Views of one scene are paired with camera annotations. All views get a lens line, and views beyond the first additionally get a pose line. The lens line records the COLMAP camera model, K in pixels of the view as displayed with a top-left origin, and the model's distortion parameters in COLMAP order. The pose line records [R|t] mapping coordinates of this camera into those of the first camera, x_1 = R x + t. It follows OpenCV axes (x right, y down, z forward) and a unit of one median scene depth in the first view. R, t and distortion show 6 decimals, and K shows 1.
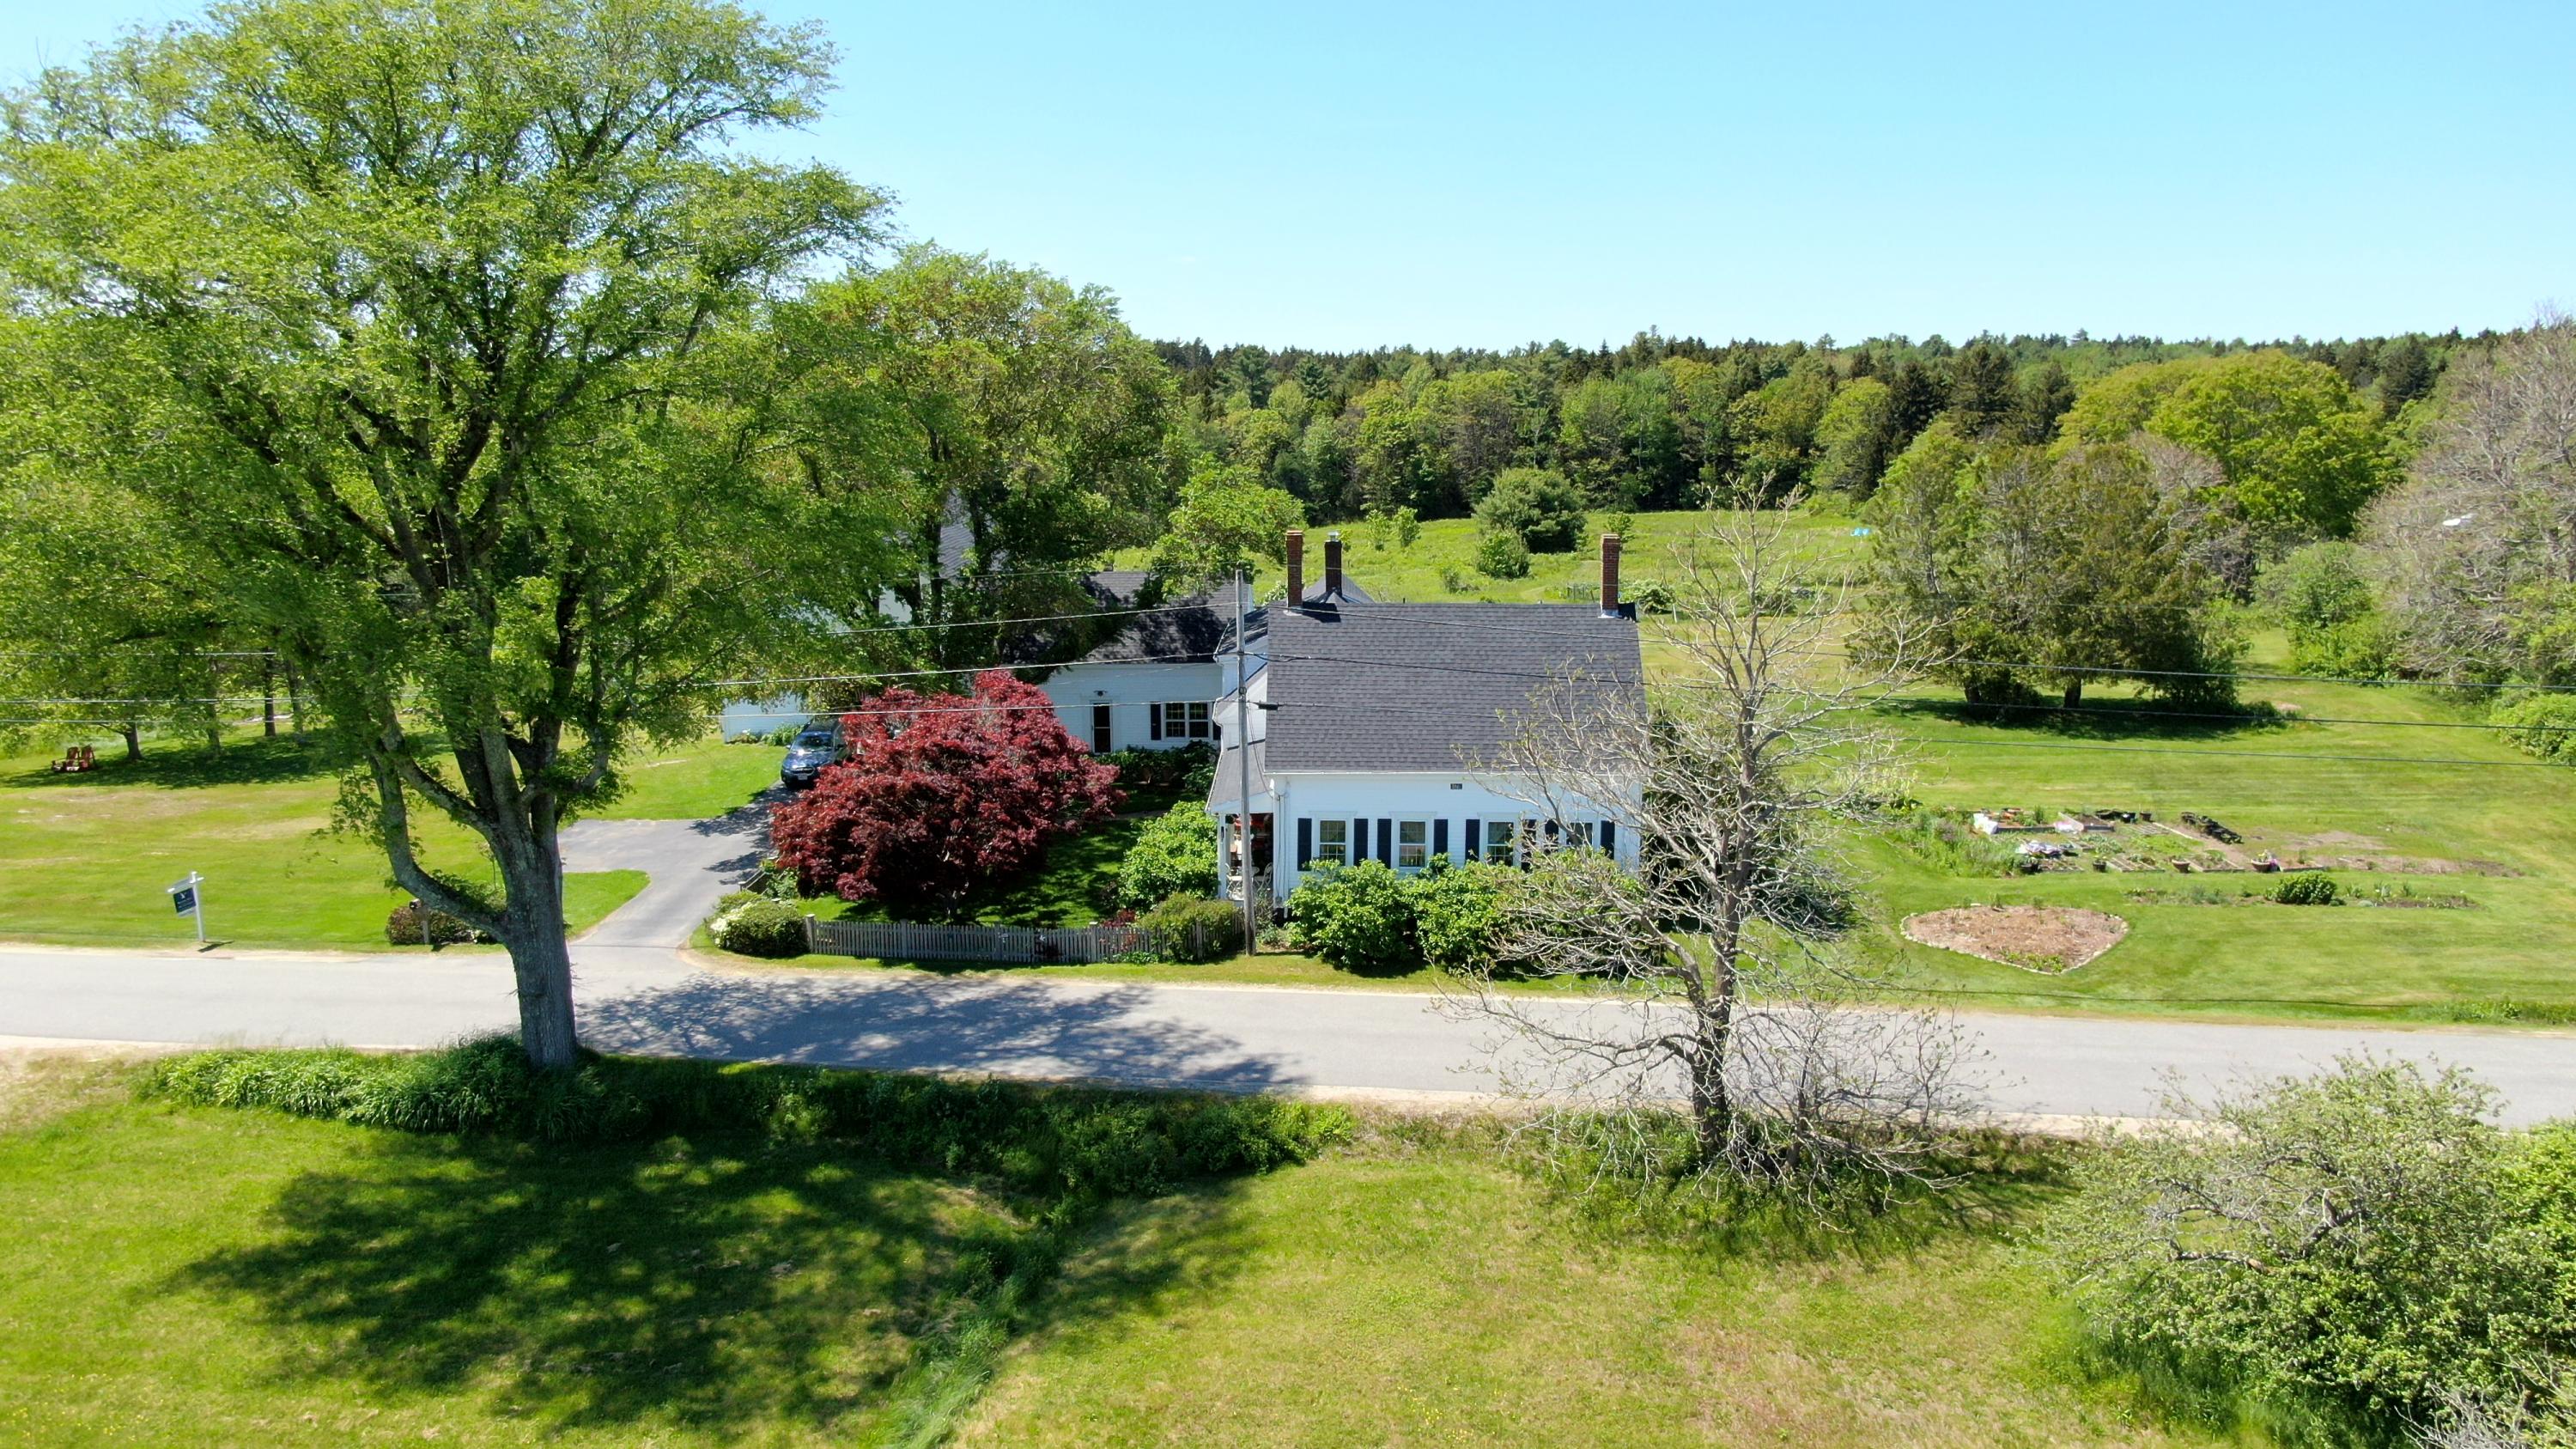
lens RADIAL K [[1847.3, 0, 1289.0], [0, 1847.3, 724.4], [0, 0, 1]] dist [-0.018819, 0.005356]
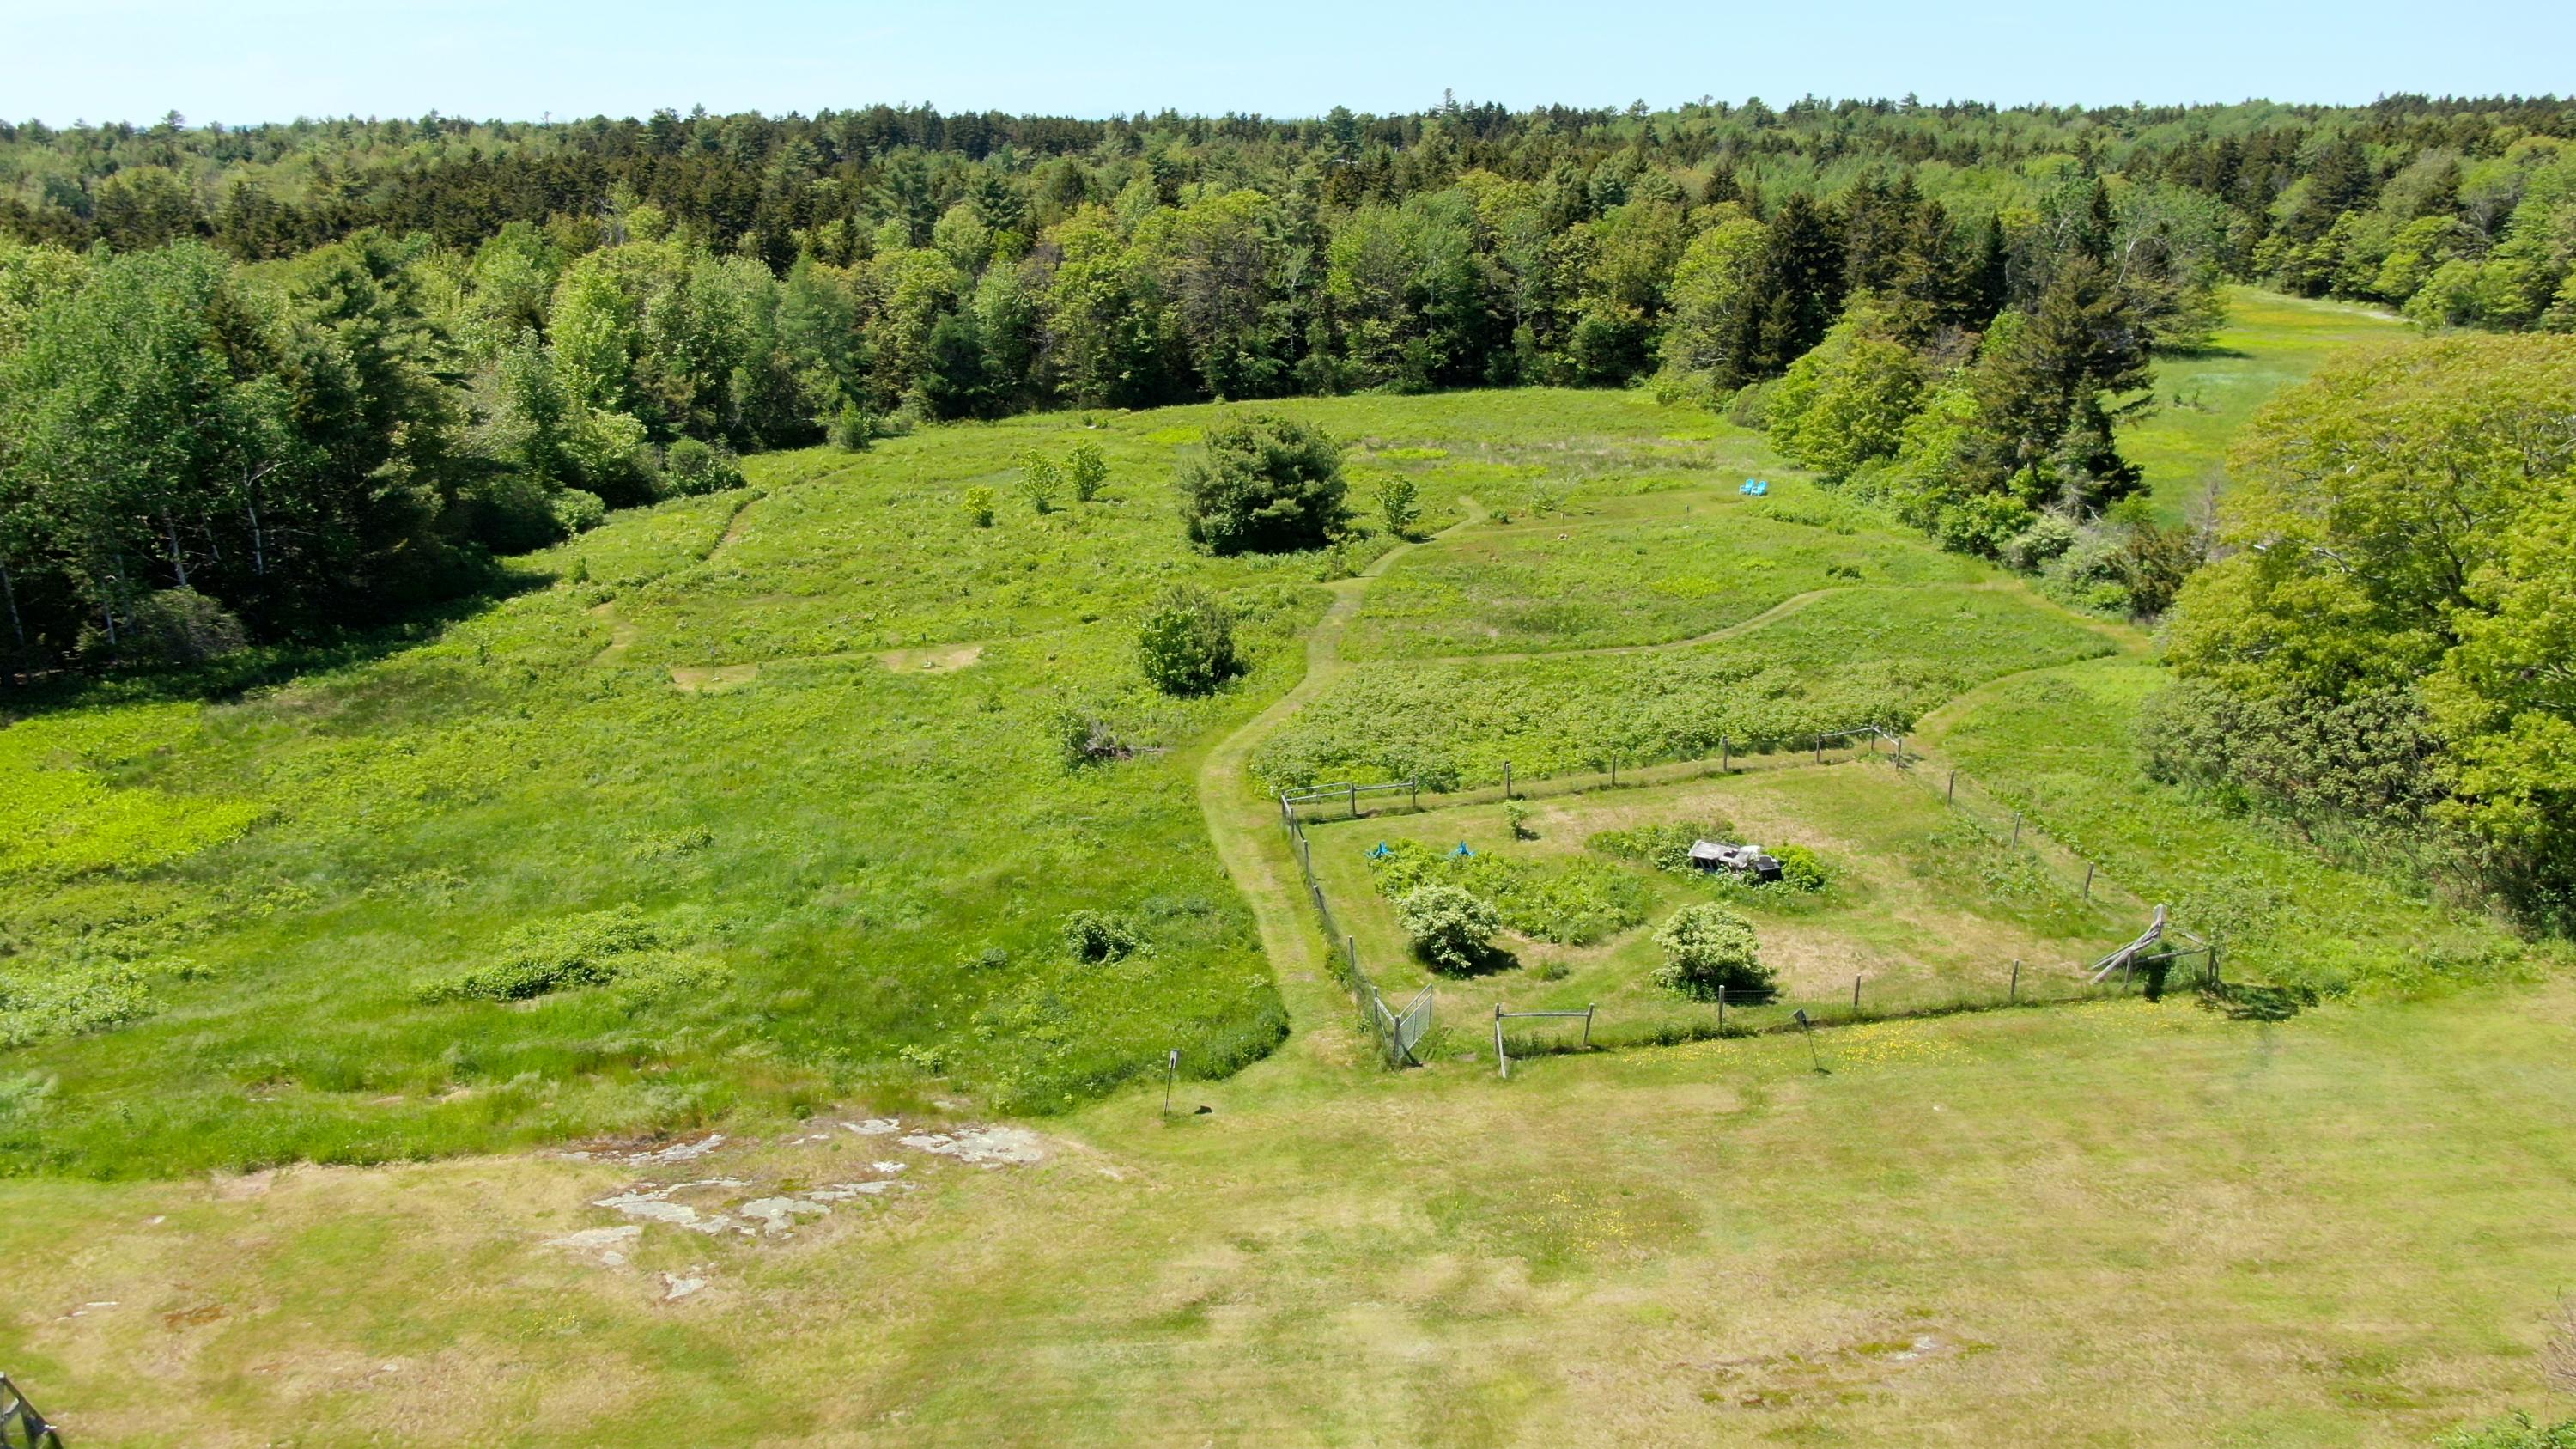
lens RADIAL K [[1847.3, 0, 1286.1], [0, 1847.3, 724.2], [0, 0, 1]] dist [-0.018819, 0.005356]
pose [[0.994209, -0.030942, 0.102912, 0.050030], [0.017325, 0.991275, 0.130669, -0.079471], [-0.106057, -0.128129, 0.986070, 0.251542]]
